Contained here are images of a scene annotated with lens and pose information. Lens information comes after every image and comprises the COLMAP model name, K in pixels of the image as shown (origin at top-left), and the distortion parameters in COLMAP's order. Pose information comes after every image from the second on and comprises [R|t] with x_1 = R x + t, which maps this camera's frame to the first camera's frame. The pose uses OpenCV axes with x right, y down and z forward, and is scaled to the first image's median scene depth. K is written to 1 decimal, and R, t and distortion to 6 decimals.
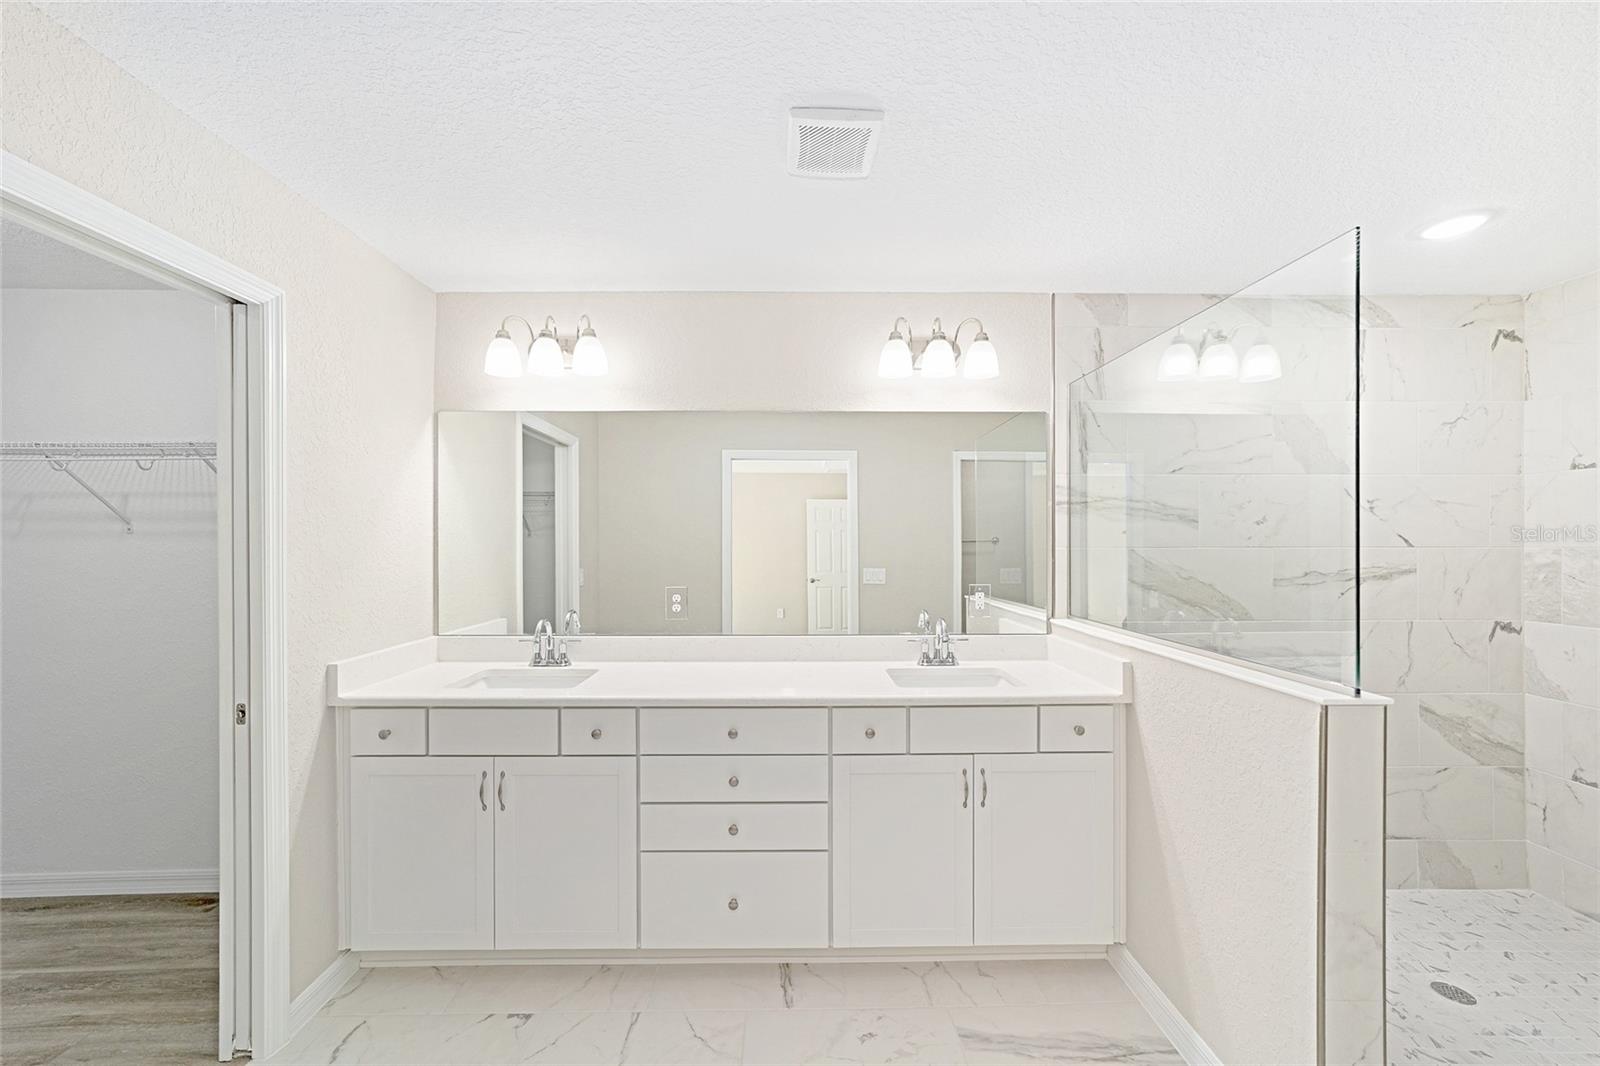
lens RADIAL K [[611.3, 0, 798.8], [0, 611.3, 539.9], [0, 0, 1]] dist [-0.009466, 0.004724]
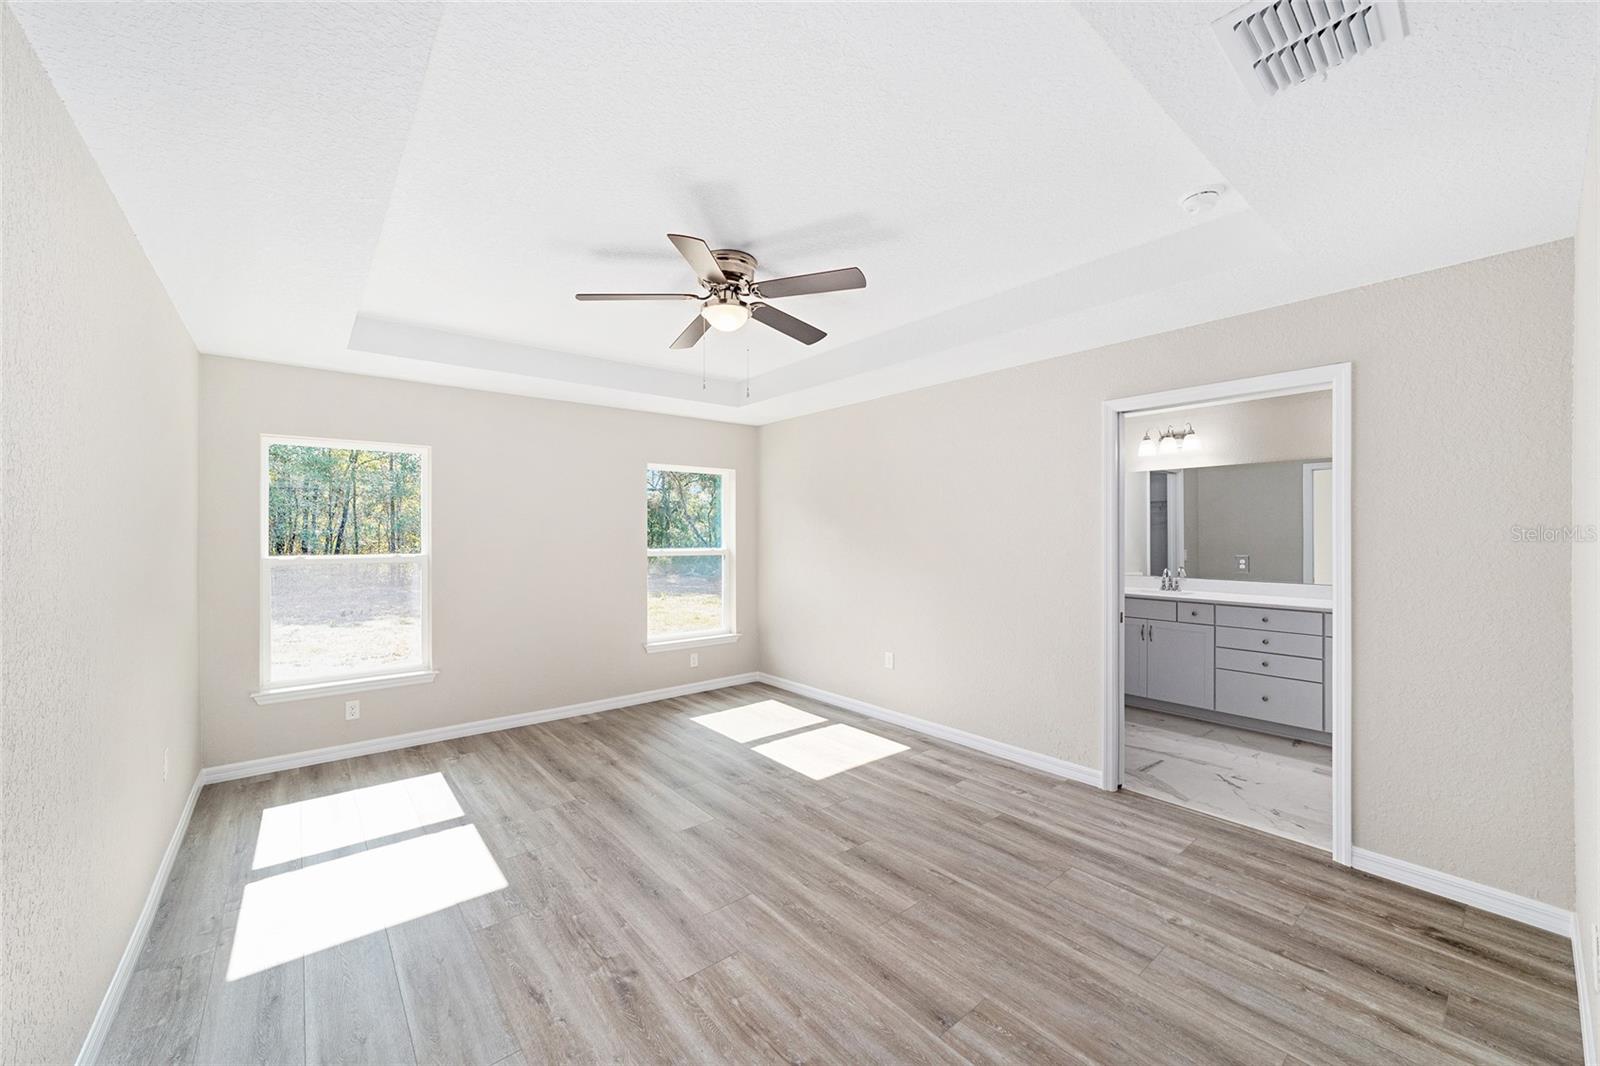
lens RADIAL K [[611.3, 0, 787.4], [0, 611.3, 529.4], [0, 0, 1]] dist [-0.009466, 0.004724]
pose [[0.608475, 0.001433, -0.793572, 0.463316], [0.000873, 0.999997, 0.002475, -0.012277], [0.793572, -0.002198, 0.608472, -1.343957]]
